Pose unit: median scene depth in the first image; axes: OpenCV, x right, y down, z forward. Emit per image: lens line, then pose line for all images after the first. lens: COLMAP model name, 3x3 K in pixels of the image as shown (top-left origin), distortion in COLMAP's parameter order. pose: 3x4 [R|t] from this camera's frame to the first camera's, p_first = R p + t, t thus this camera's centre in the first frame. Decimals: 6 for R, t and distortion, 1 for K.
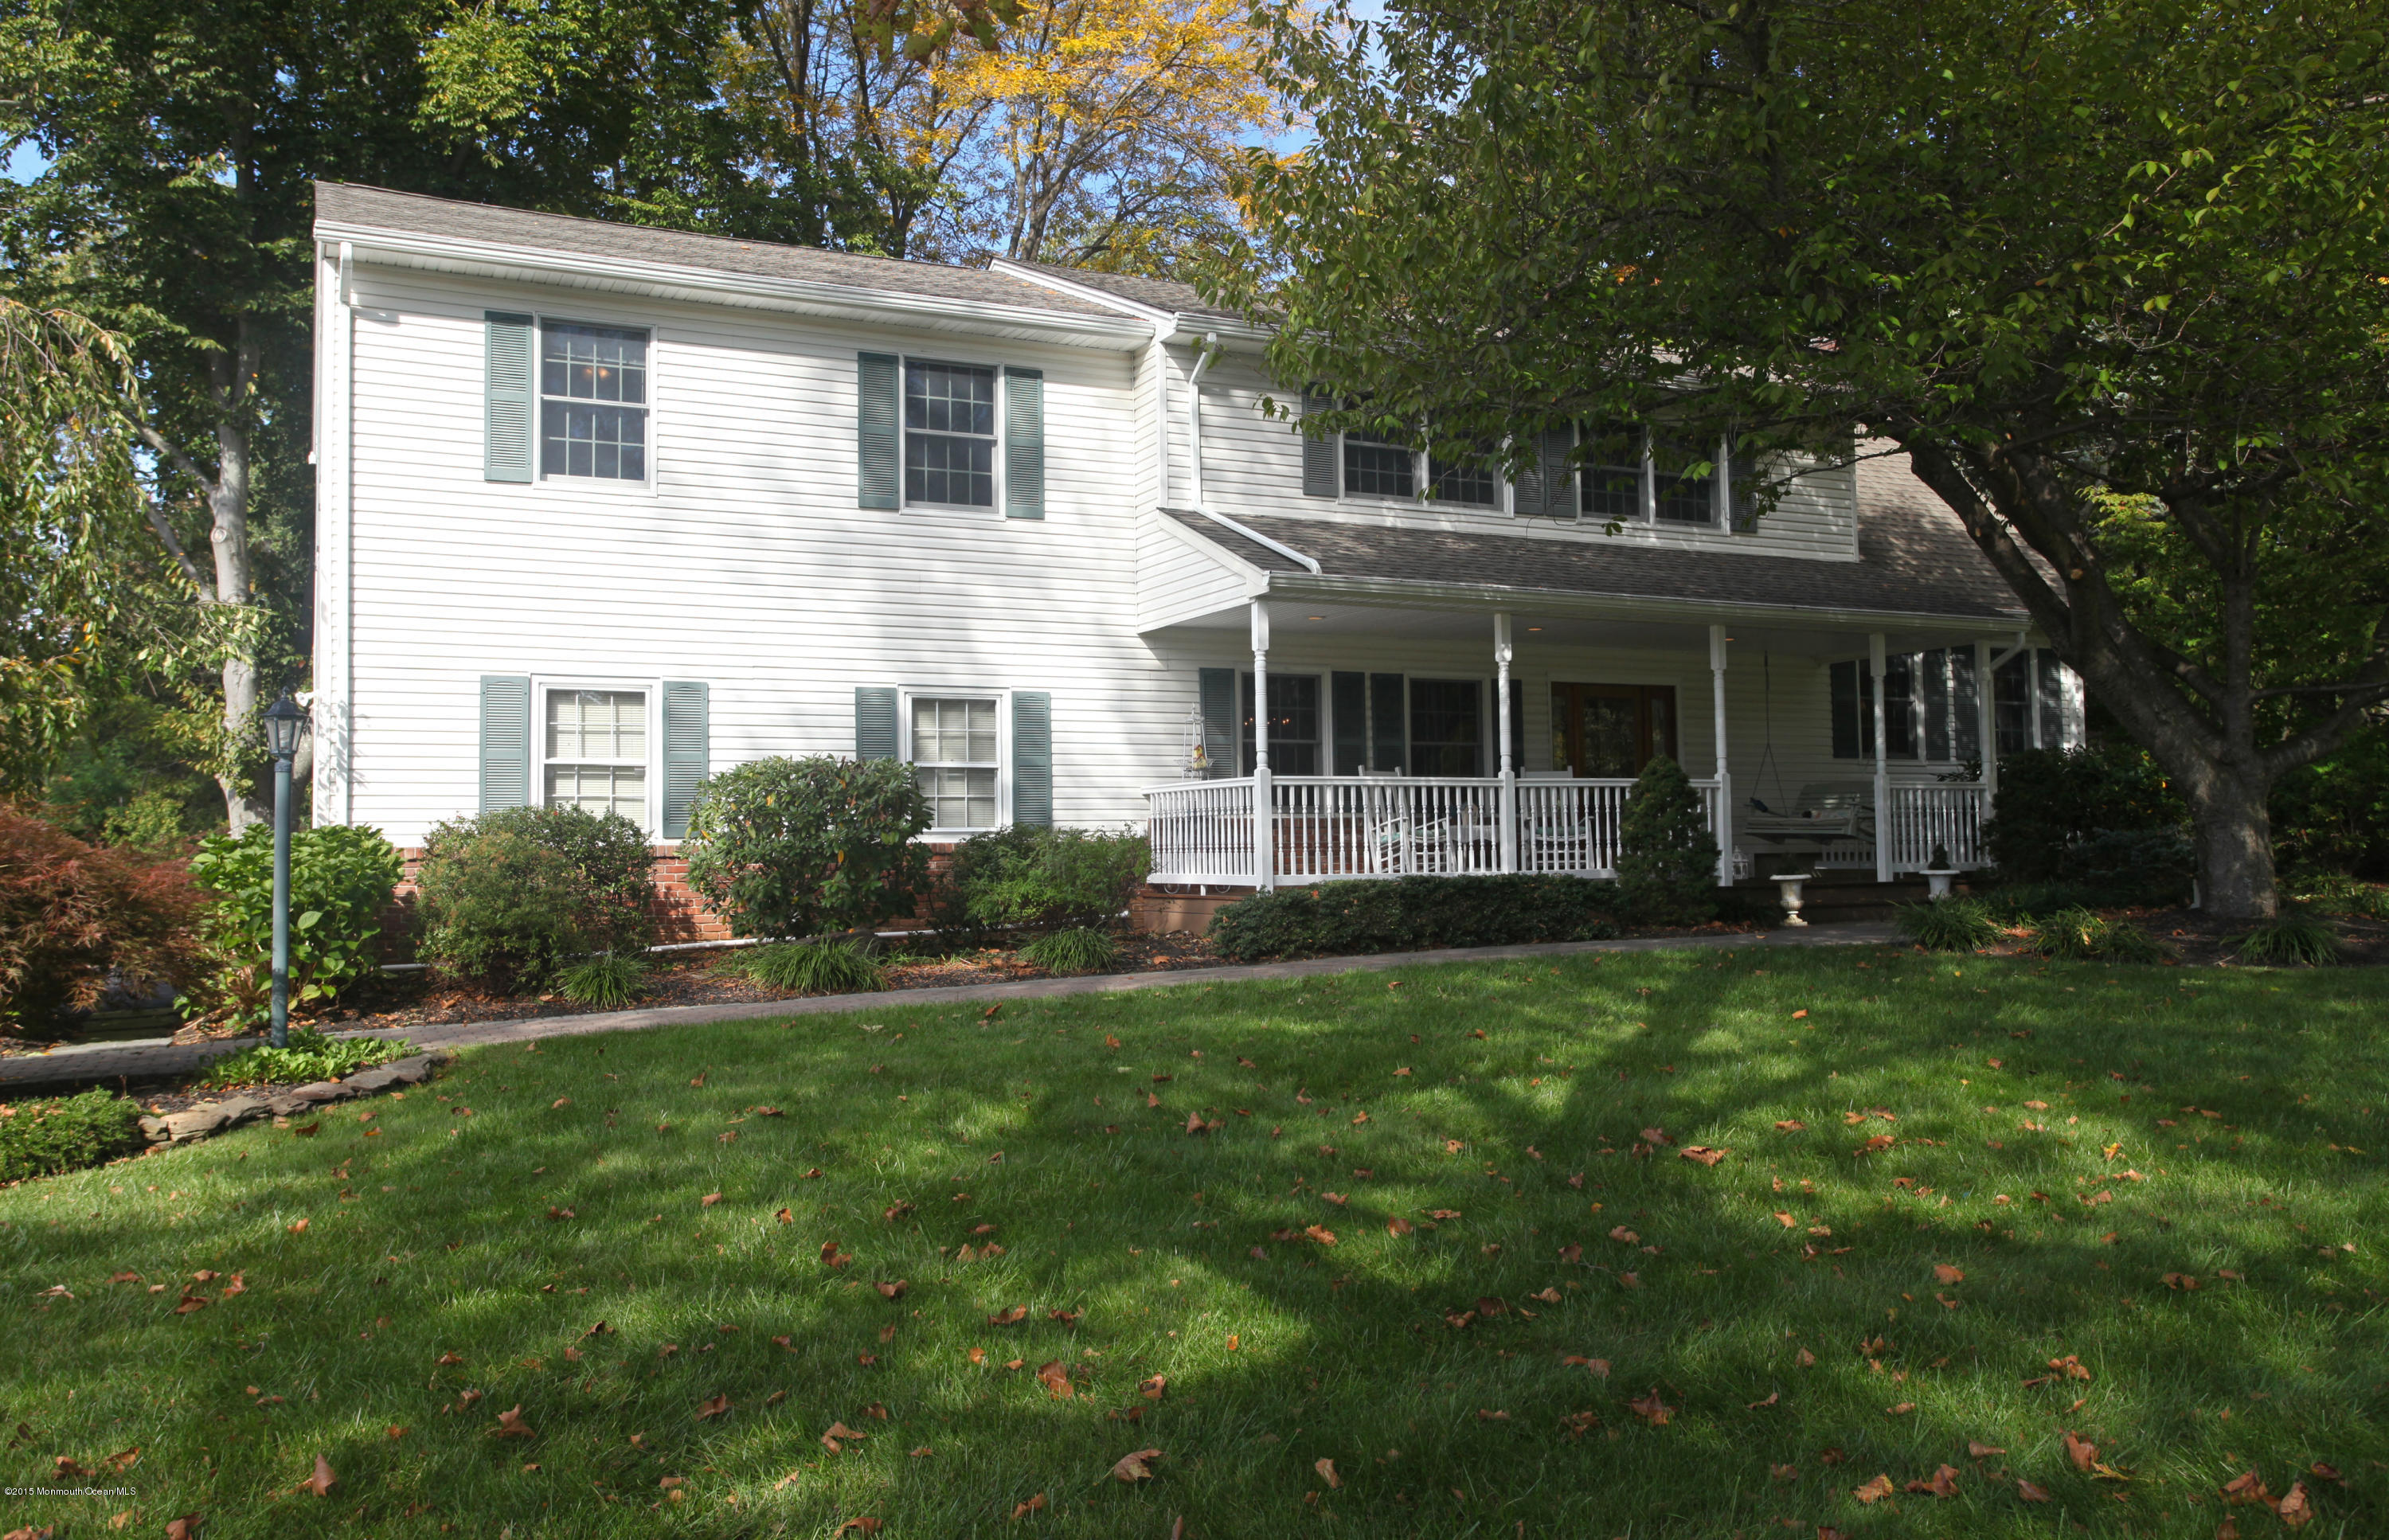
lens RADIAL K [[2023.8, 0, 1194.5], [0, 2023.8, 770.0], [0, 0, 1]] dist [-0.003397, -0.004006]
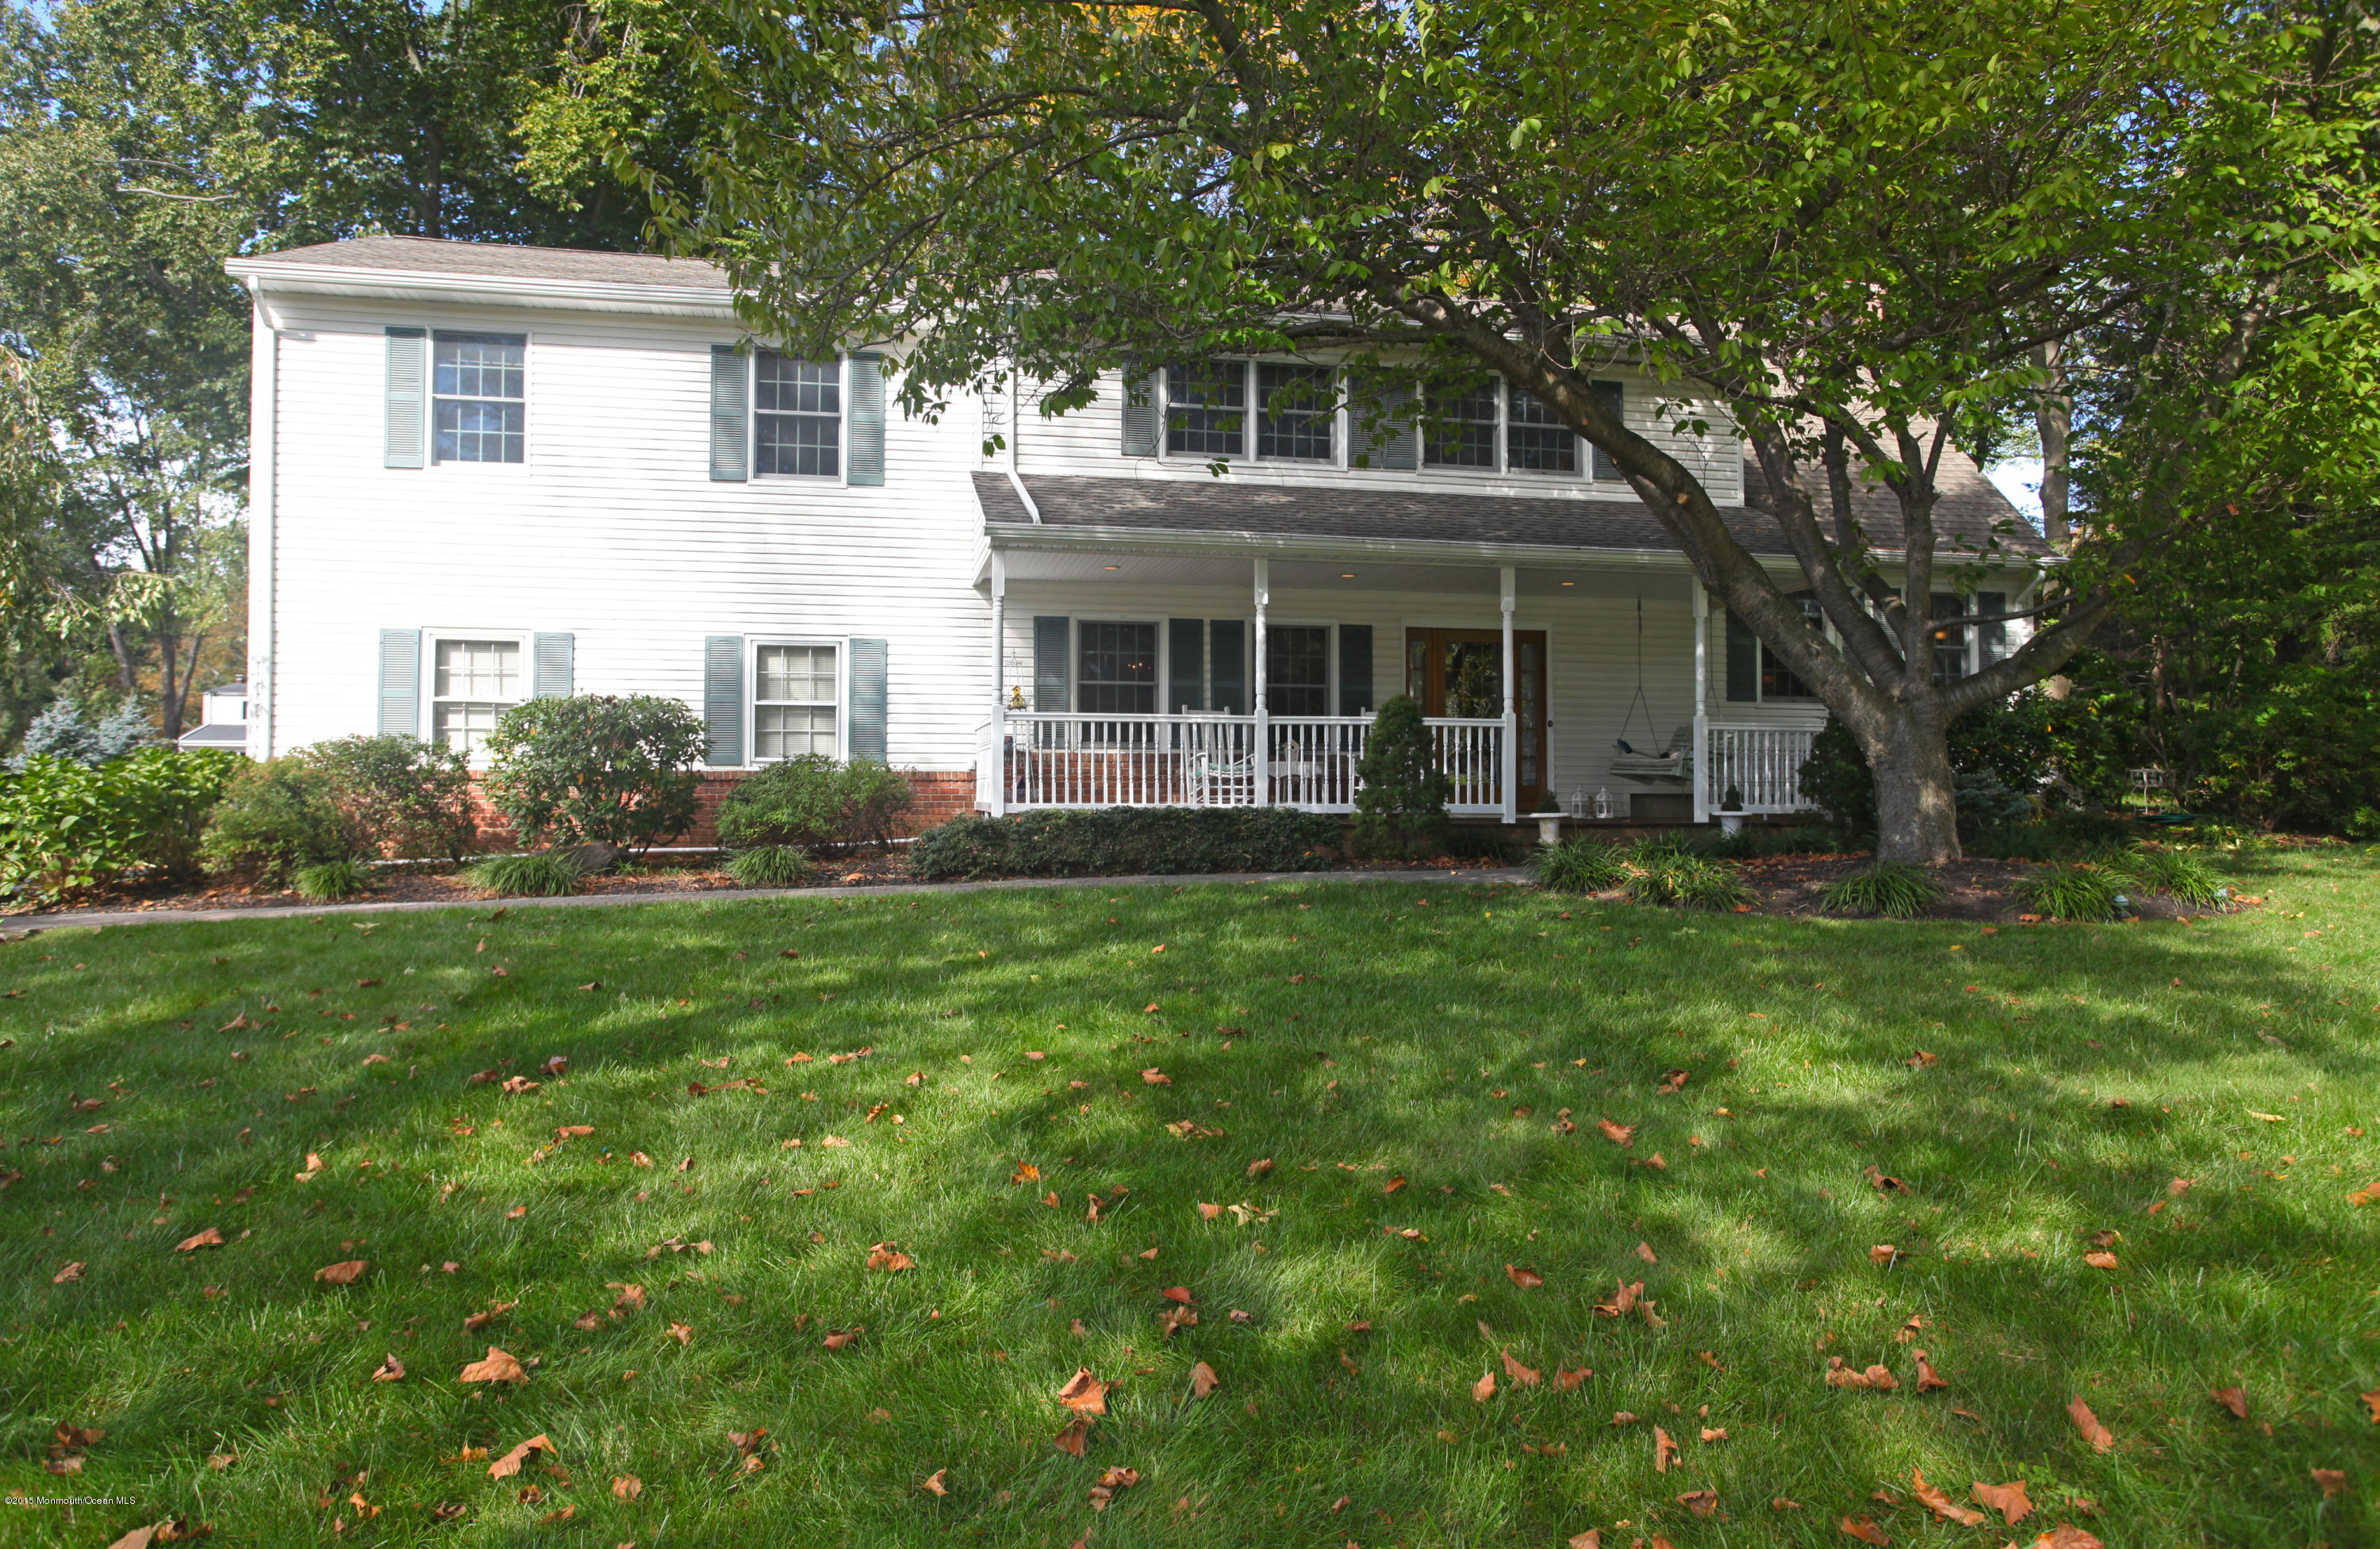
lens RADIAL K [[1605.9, 0, 1190.1], [0, 1605.9, 824.7], [0, 0, 1]] dist [-0.020950, 0.004142]
pose [[0.961068, 0.022762, -0.275371, 0.355188], [-0.004271, 0.997706, 0.067561, 0.004034], [0.276278, -0.063755, 0.958961, 0.182168]]
